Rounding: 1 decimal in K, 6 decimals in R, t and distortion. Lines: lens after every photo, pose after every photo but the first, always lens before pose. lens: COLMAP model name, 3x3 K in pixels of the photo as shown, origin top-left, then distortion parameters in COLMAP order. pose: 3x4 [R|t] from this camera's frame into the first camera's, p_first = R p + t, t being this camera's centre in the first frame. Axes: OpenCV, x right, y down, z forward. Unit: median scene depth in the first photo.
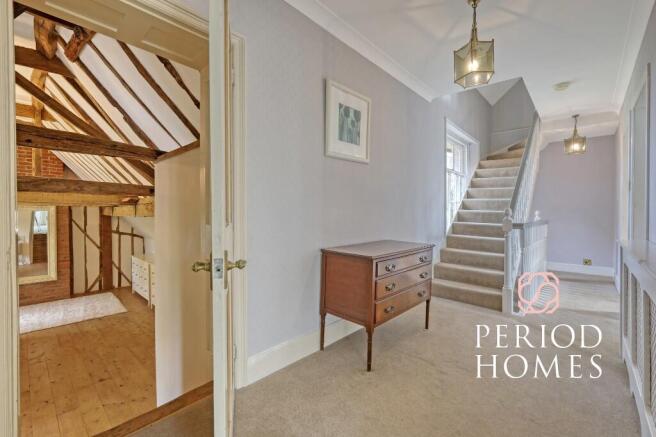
lens RADIAL K [[288.0, 0, 328.6], [0, 288.0, 218.4], [0, 0, 1]] dist [-0.000860, -0.000350]
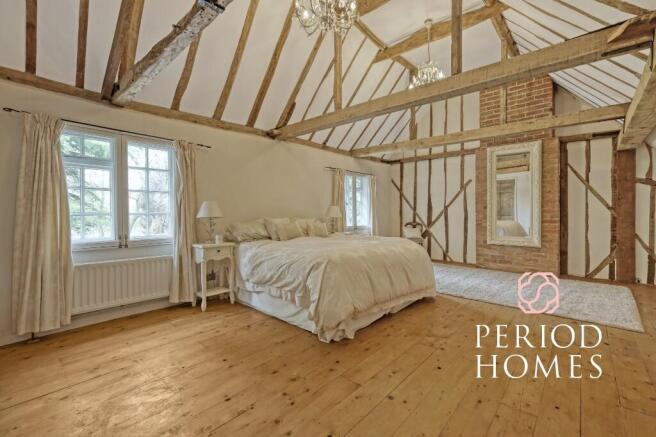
lens RADIAL K [[288.0, 0, 329.3], [0, 288.0, 218.2], [0, 0, 1]] dist [-0.000860, -0.000350]
pose [[0.045403, 0.007657, -0.998939, -0.232174], [-0.016525, 0.999840, 0.006913, 0.129280], [0.998832, 0.016194, 0.045522, 0.397138]]
